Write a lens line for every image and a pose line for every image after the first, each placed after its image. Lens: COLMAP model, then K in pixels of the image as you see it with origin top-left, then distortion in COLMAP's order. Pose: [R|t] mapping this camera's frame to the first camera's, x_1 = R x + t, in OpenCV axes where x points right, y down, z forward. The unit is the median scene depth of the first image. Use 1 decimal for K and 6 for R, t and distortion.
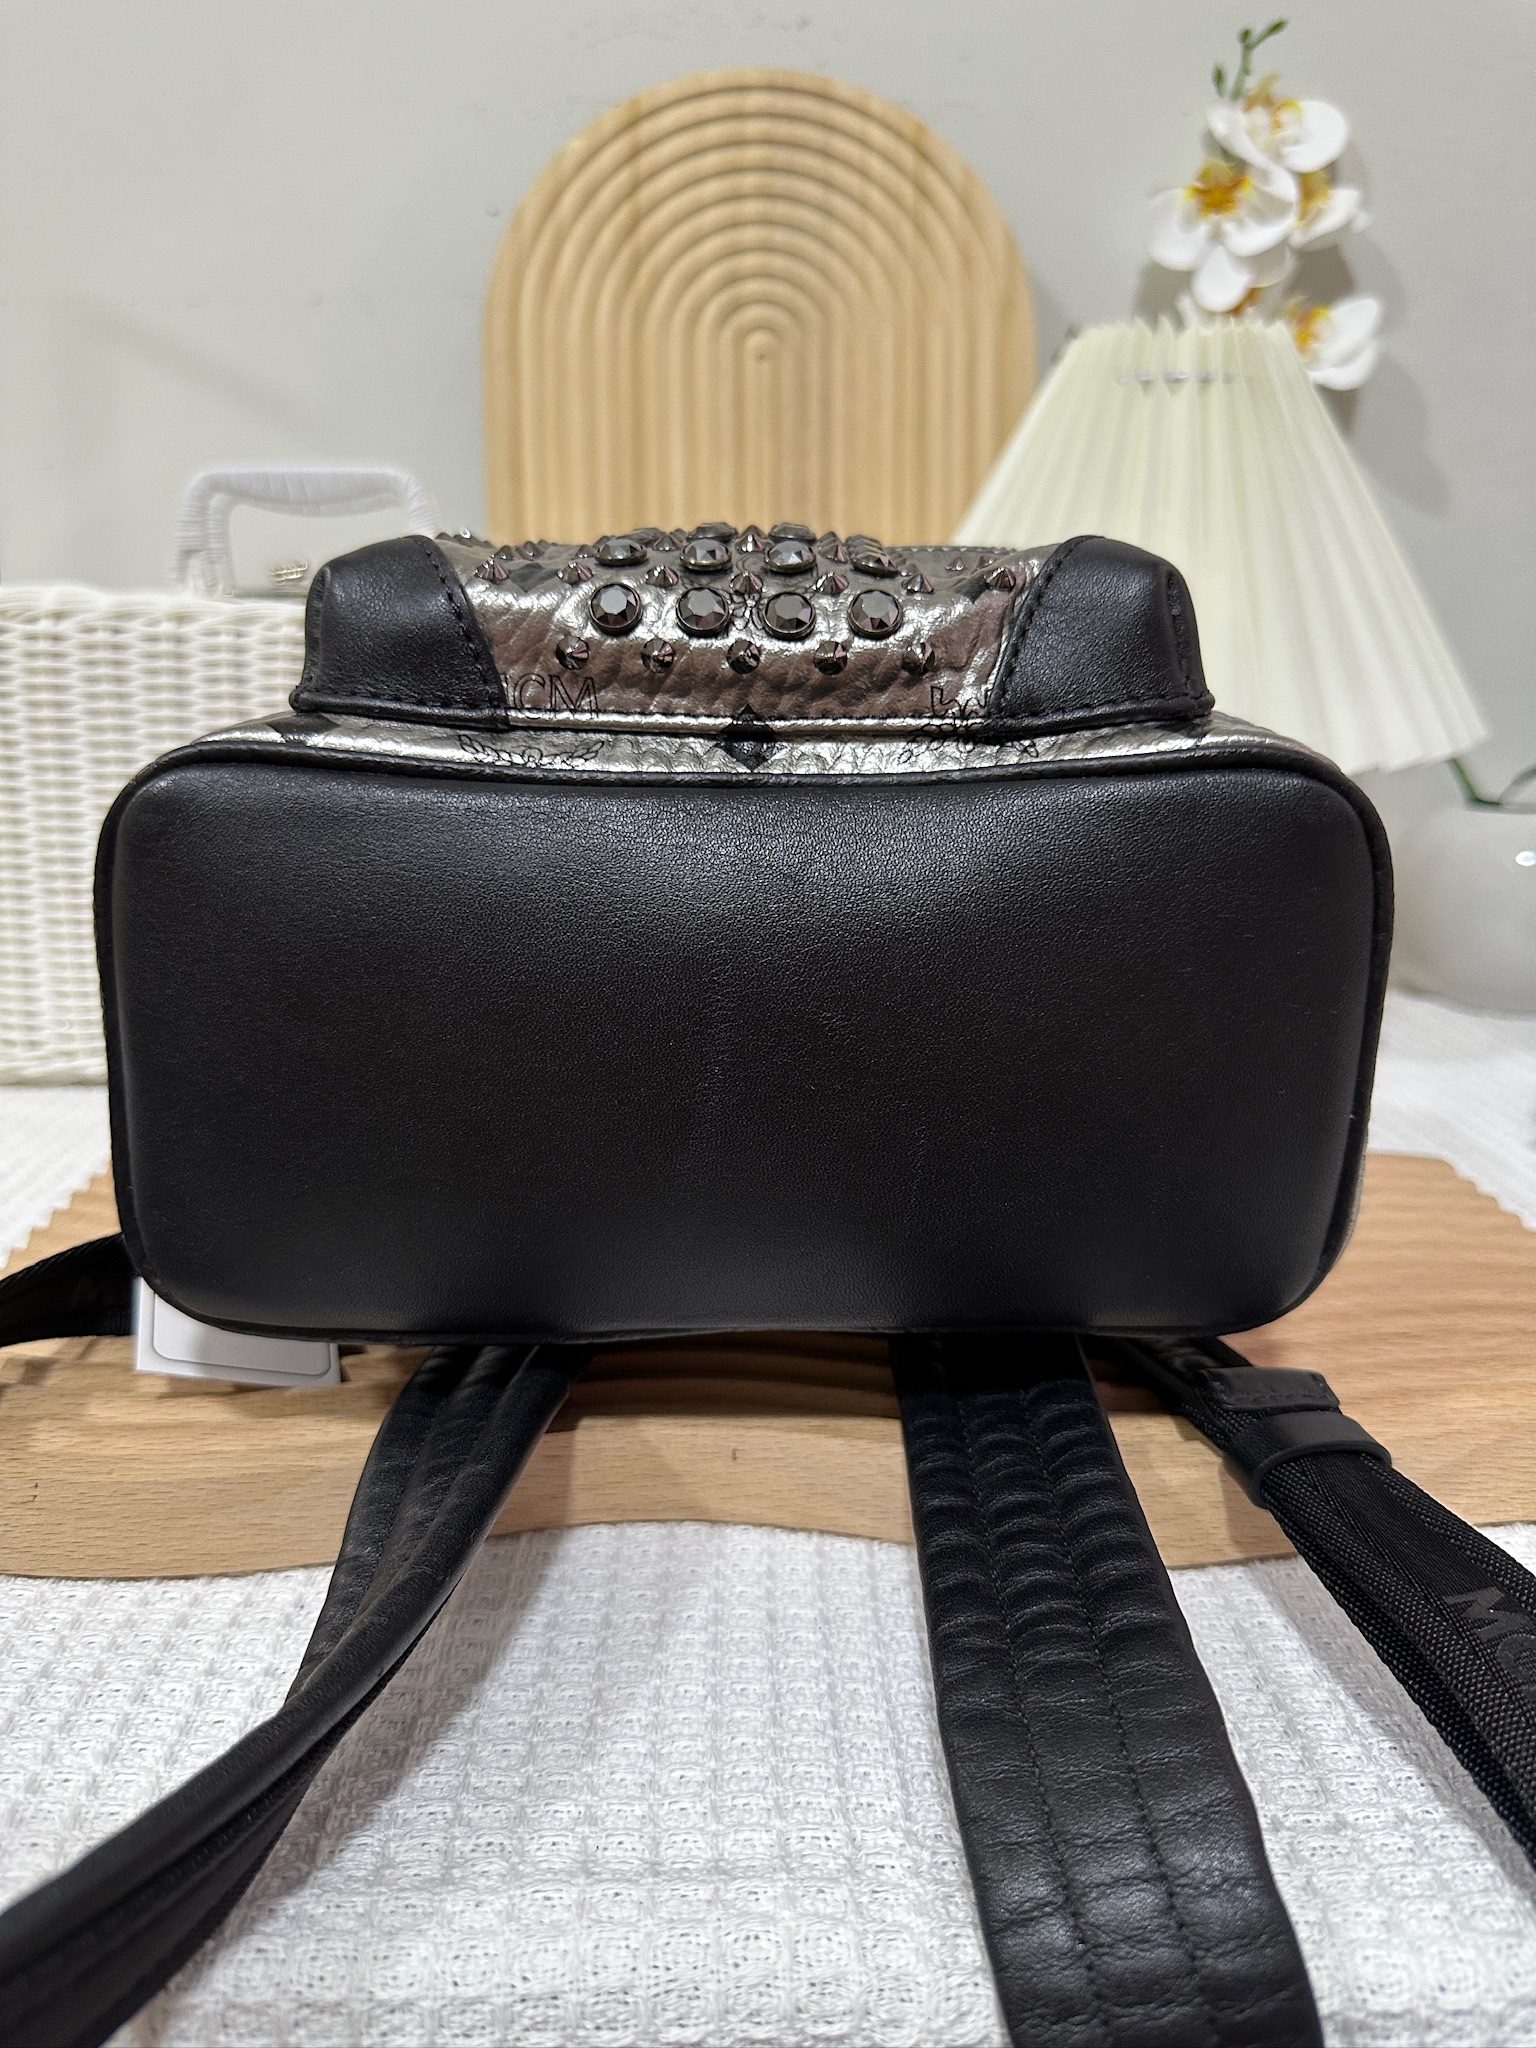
lens RADIAL K [[1554.2, 0, 757.4], [0, 1554.2, 1021.2], [0, 0, 1]] dist [-0.042328, 0.013739]
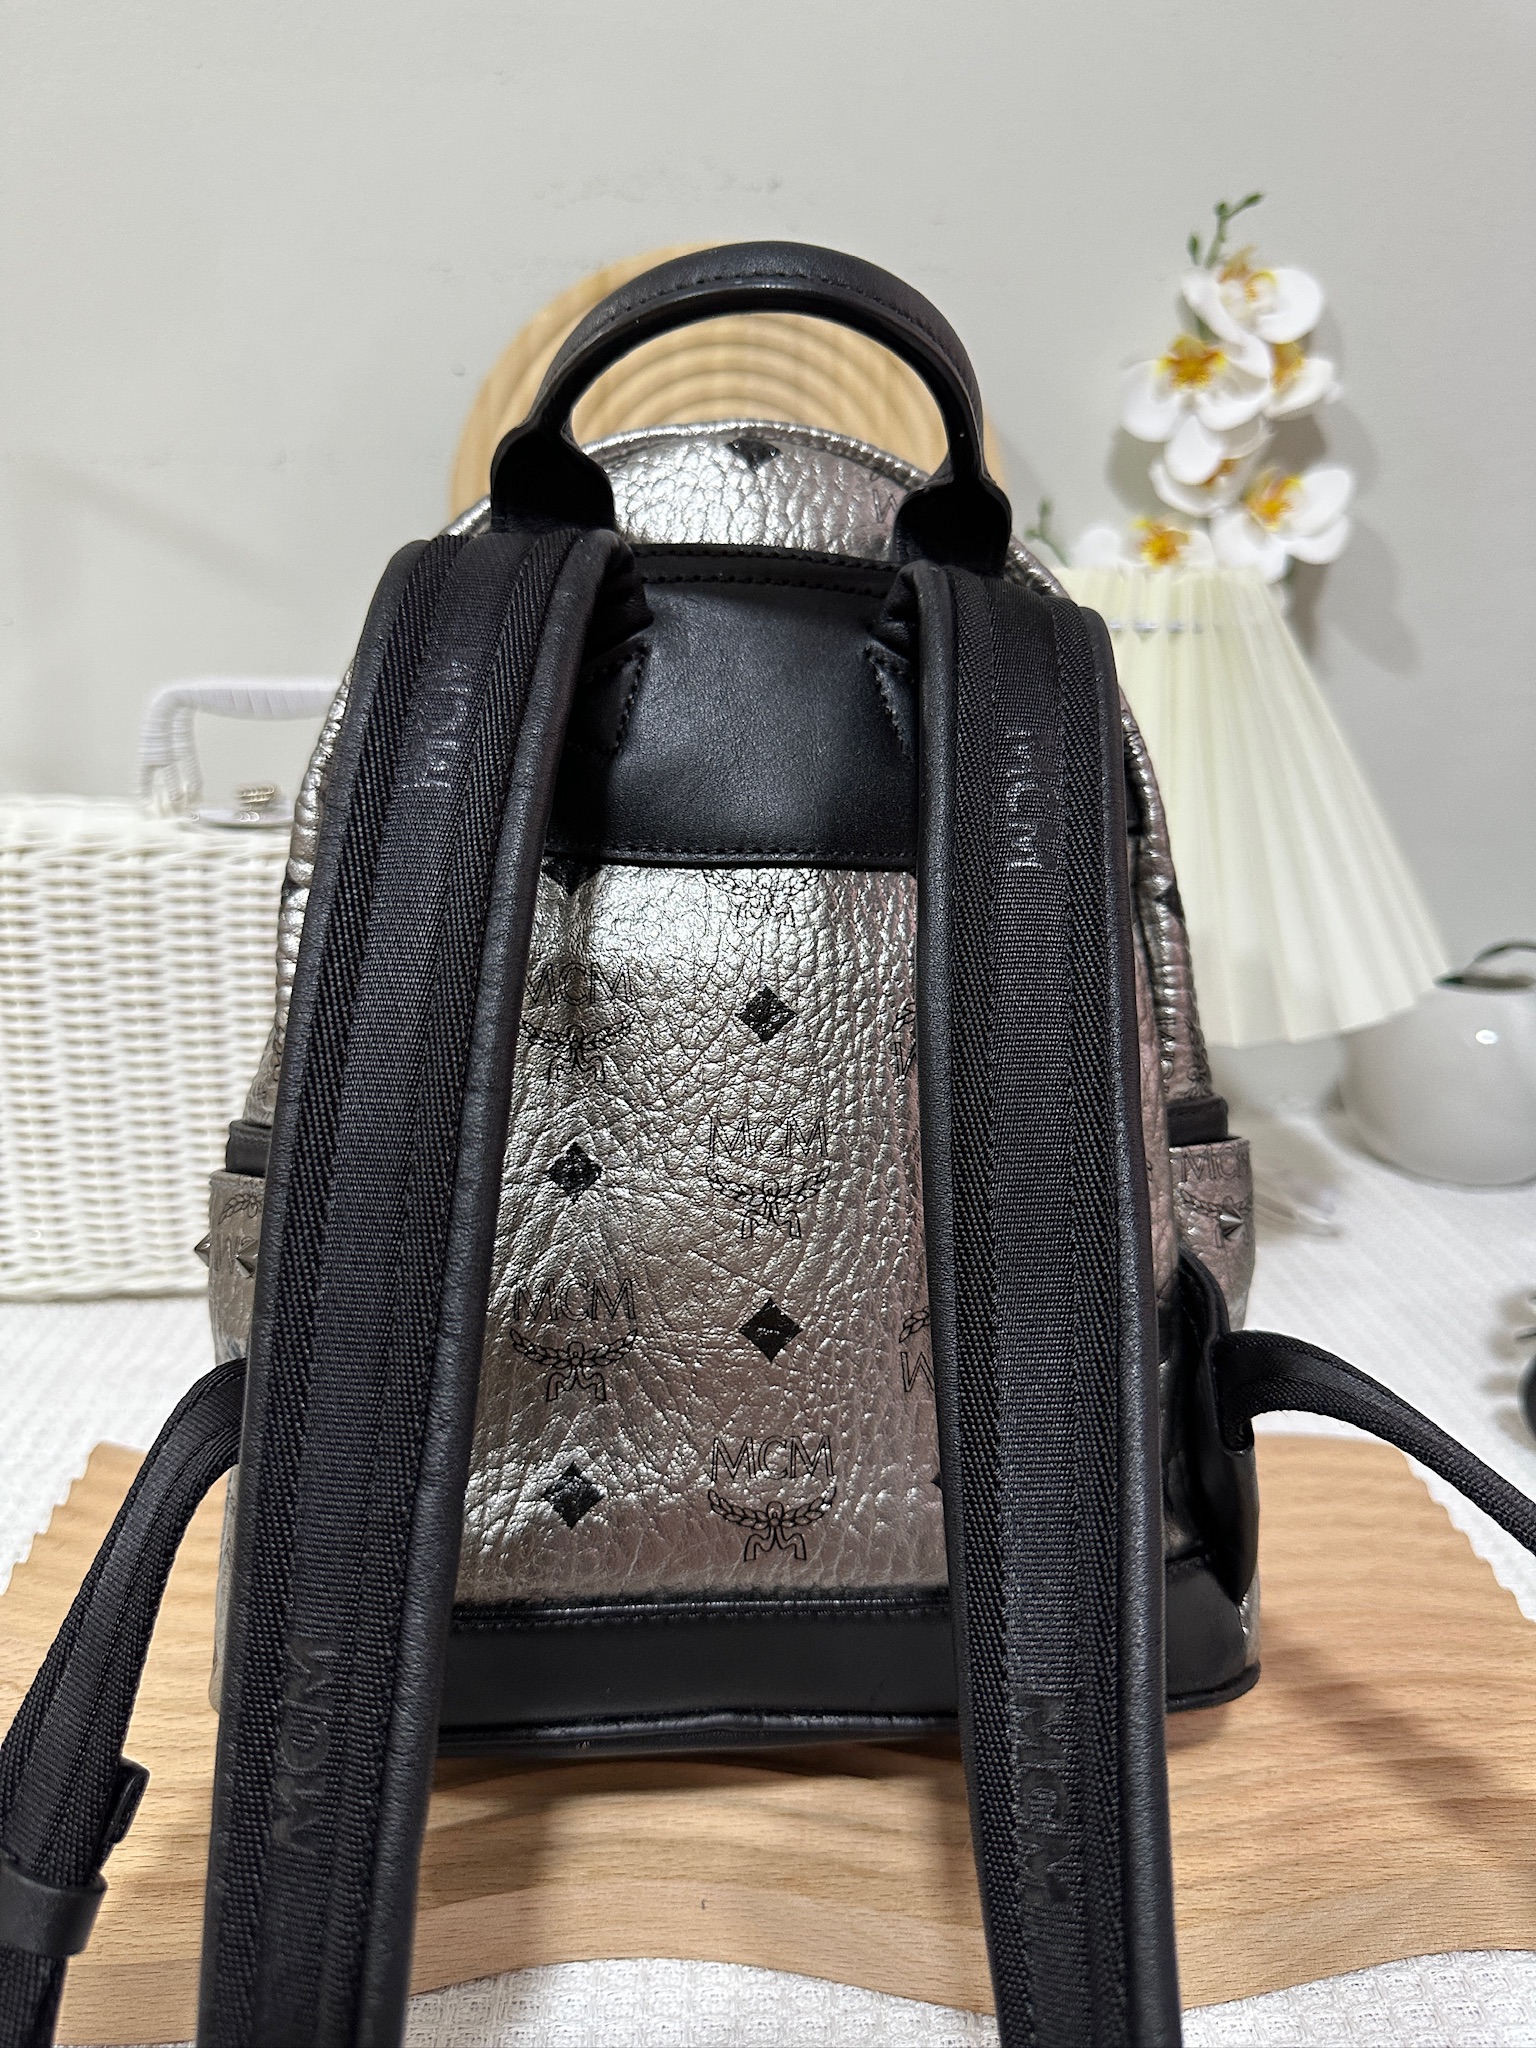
lens RADIAL K [[1554.2, 0, 757.6], [0, 1554.2, 1012.5], [0, 0, 1]] dist [-0.042328, 0.013739]
pose [[0.999822, 0.000130, 0.018880, 0.000730], [-0.000740, 0.999478, 0.032287, -0.157452], [-0.018866, -0.032295, 0.999300, -0.003884]]
